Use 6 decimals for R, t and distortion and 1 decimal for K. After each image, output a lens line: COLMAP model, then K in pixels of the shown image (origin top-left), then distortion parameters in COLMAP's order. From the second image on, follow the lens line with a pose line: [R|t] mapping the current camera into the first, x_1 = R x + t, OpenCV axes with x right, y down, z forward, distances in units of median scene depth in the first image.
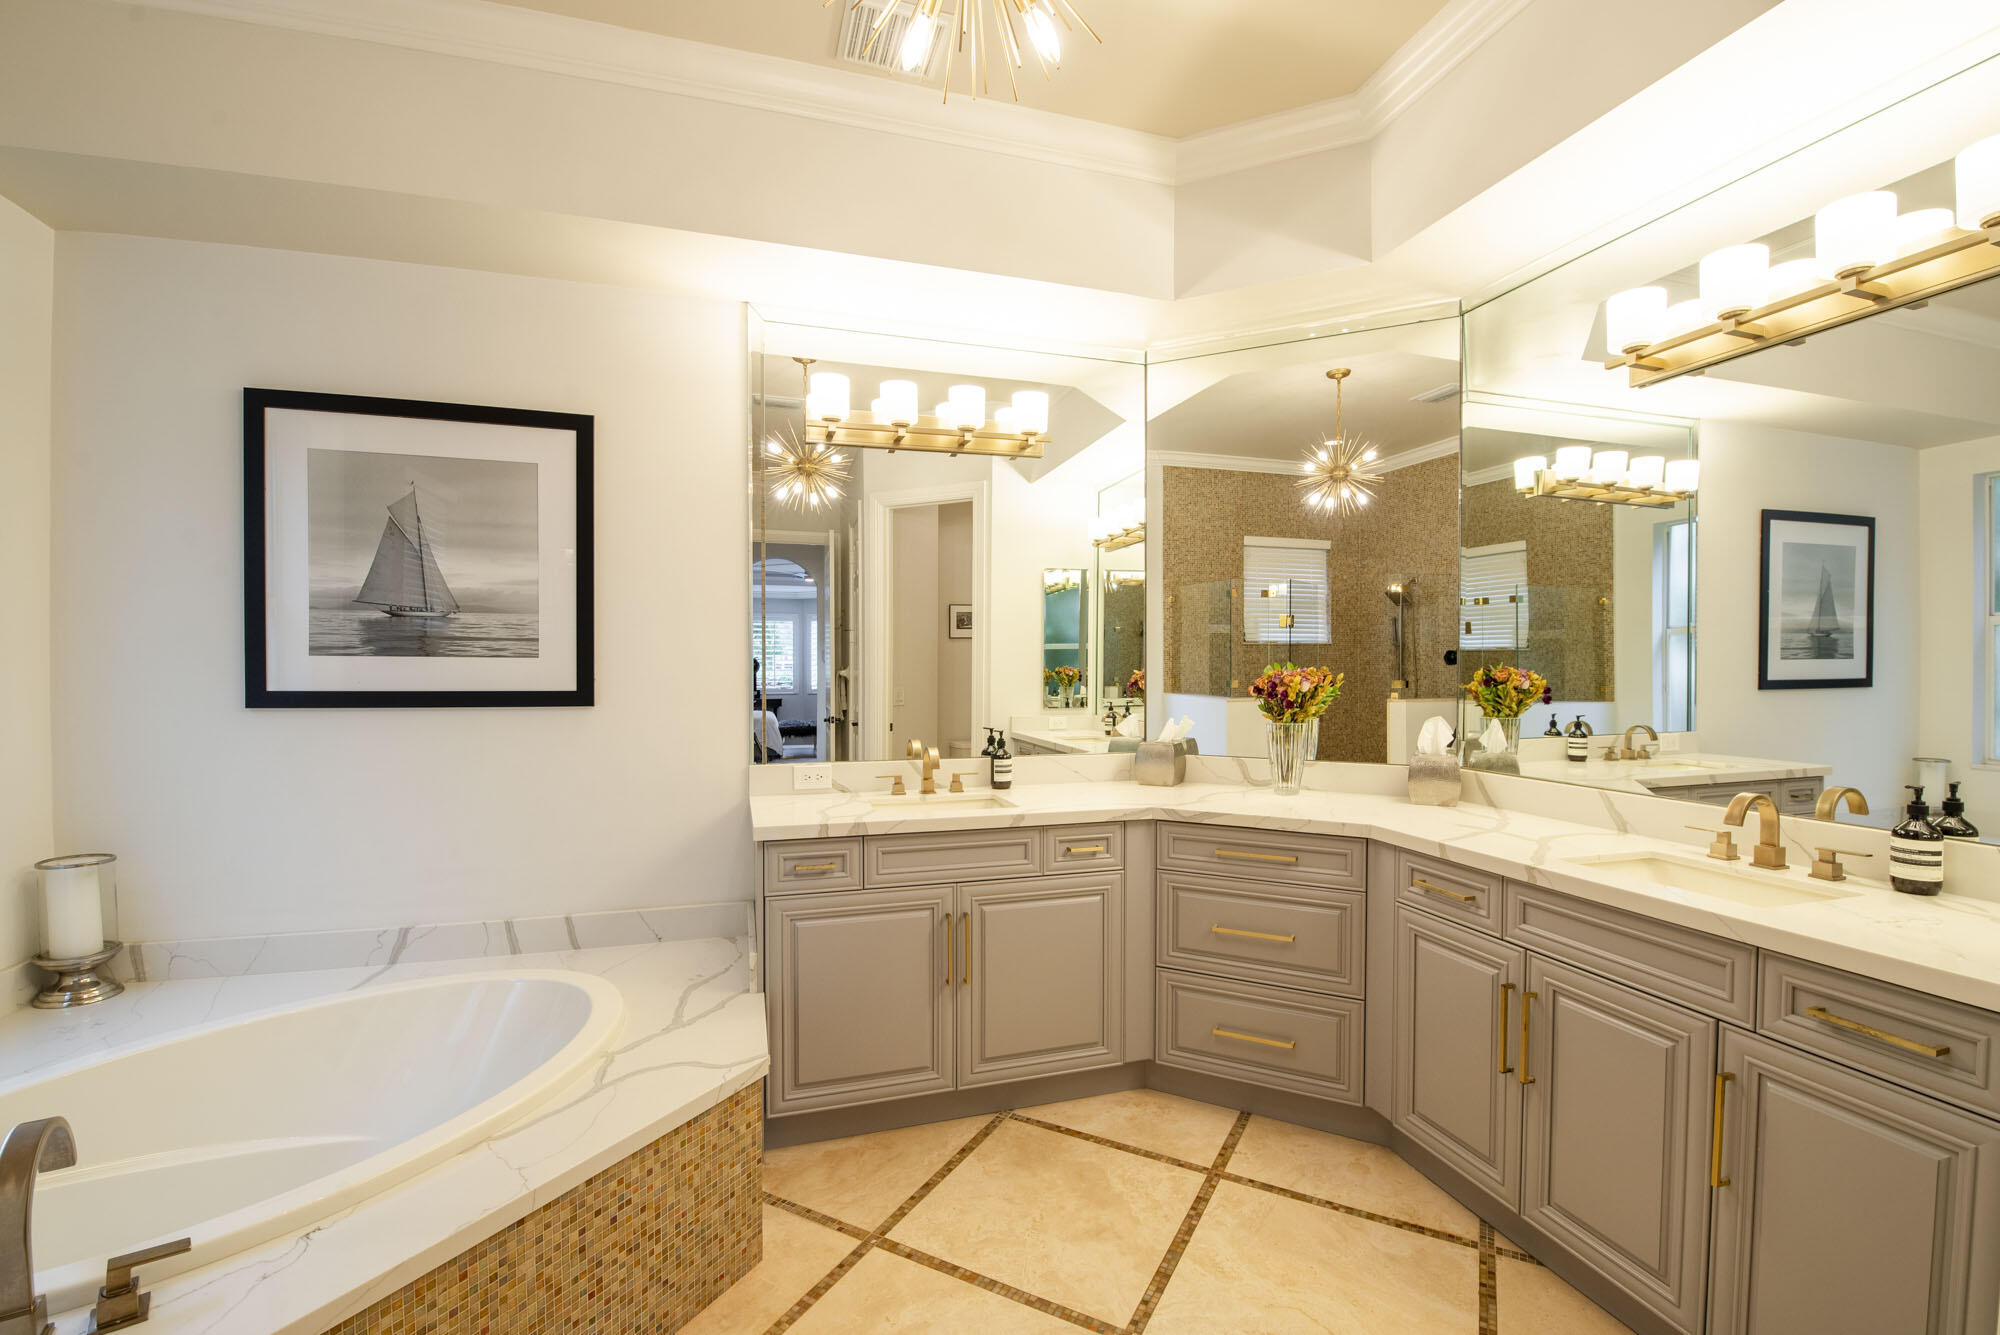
lens RADIAL K [[868.9, 0, 1020.2], [0, 868.9, 677.1], [0, 0, 1]] dist [-0.002326, -0.010585]
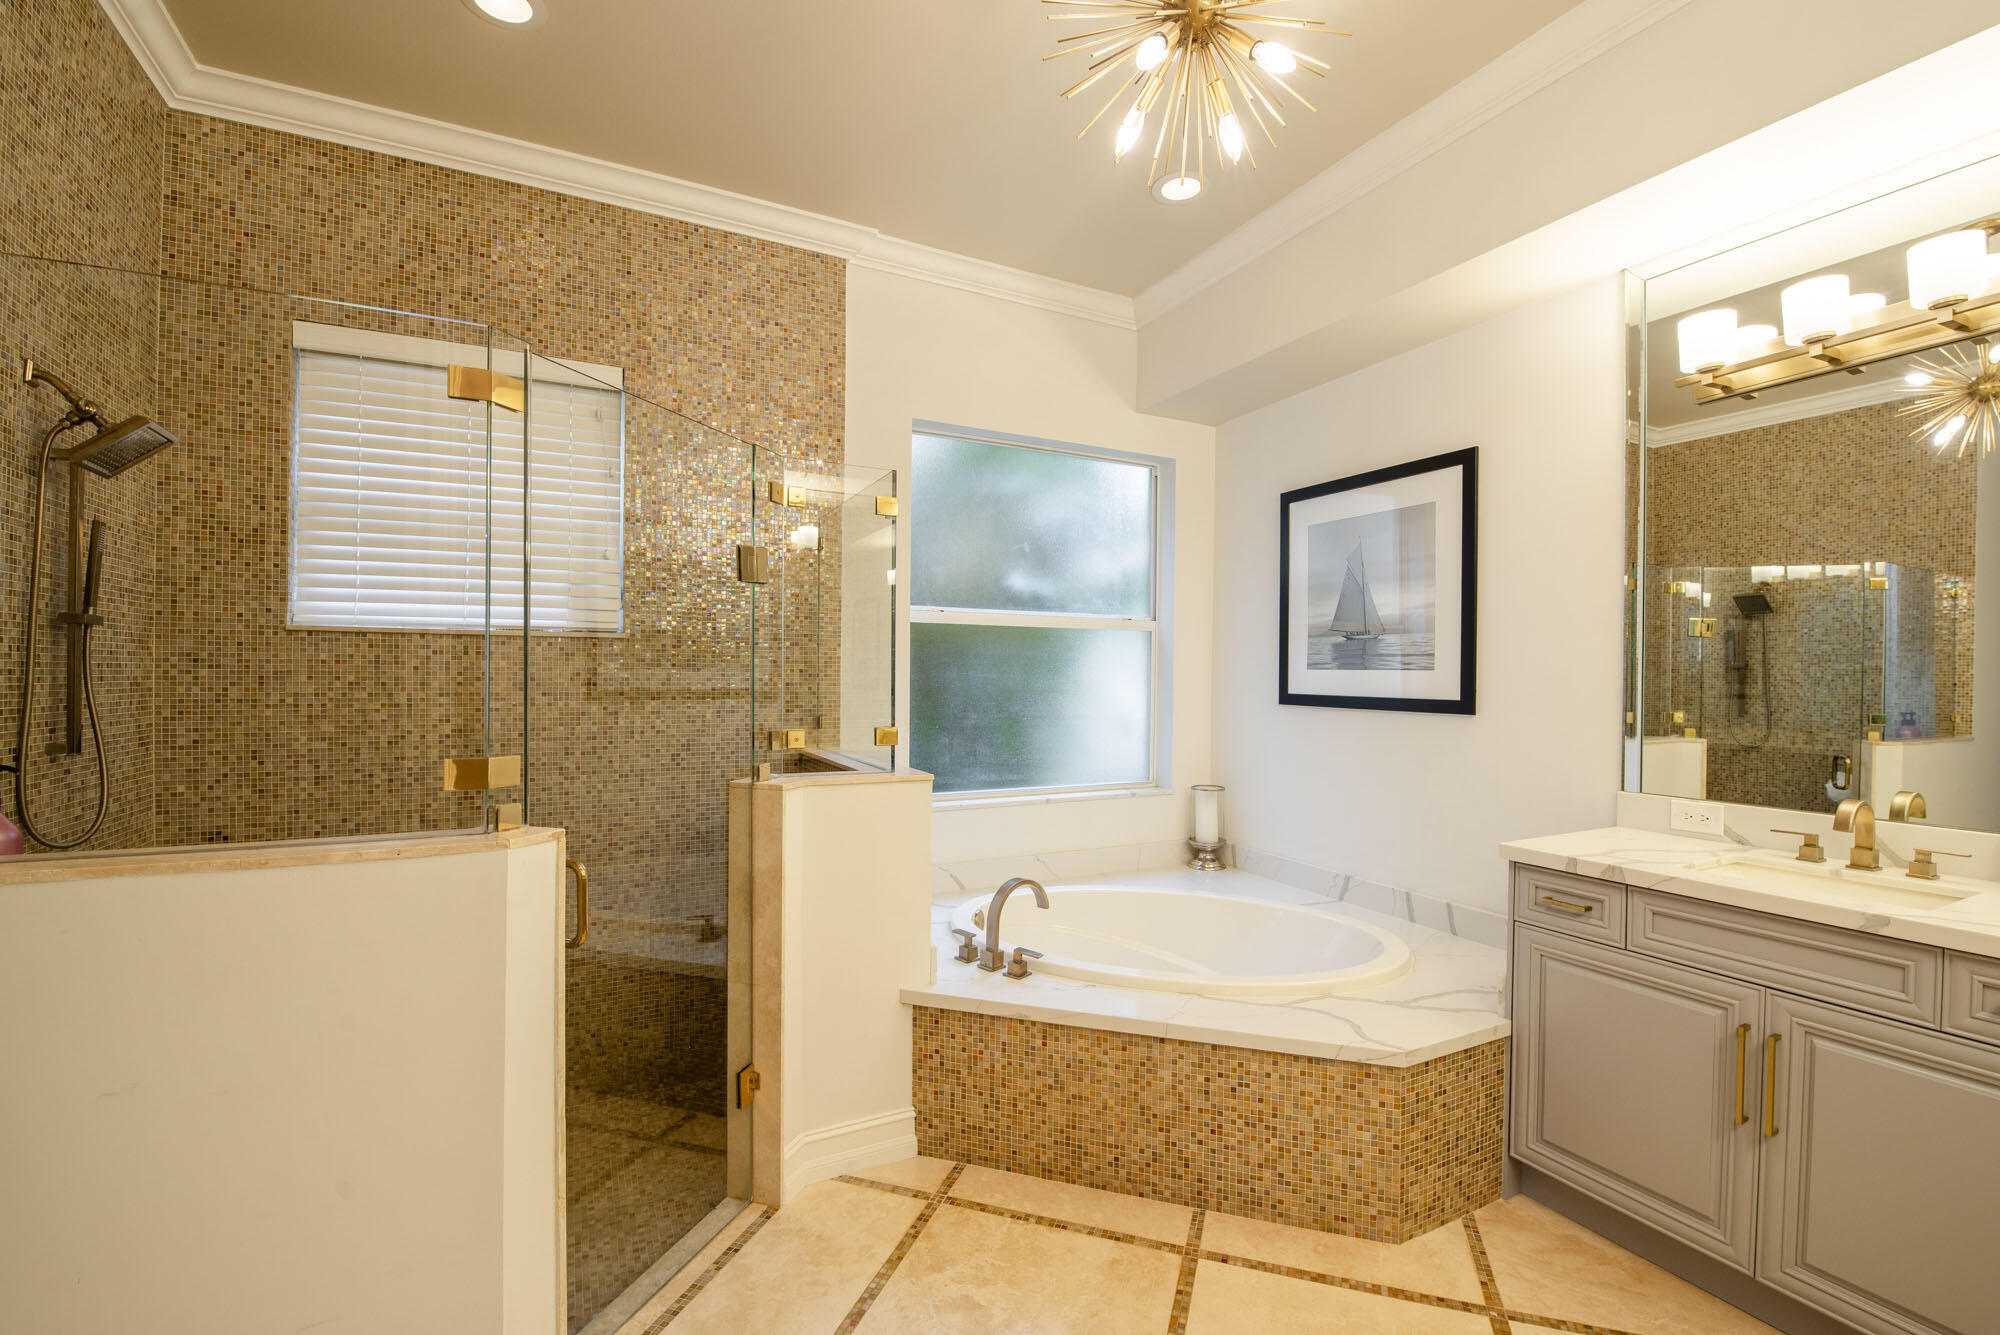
lens RADIAL K [[868.9, 0, 1020.2], [0, 868.9, 677.1], [0, 0, 1]] dist [-0.002326, -0.010585]
pose [[0.162932, 0.002229, -0.986635, 0.663324], [-0.022490, 0.999746, -0.001456, 0.001024], [0.986381, 0.022427, 0.162940, 0.369808]]
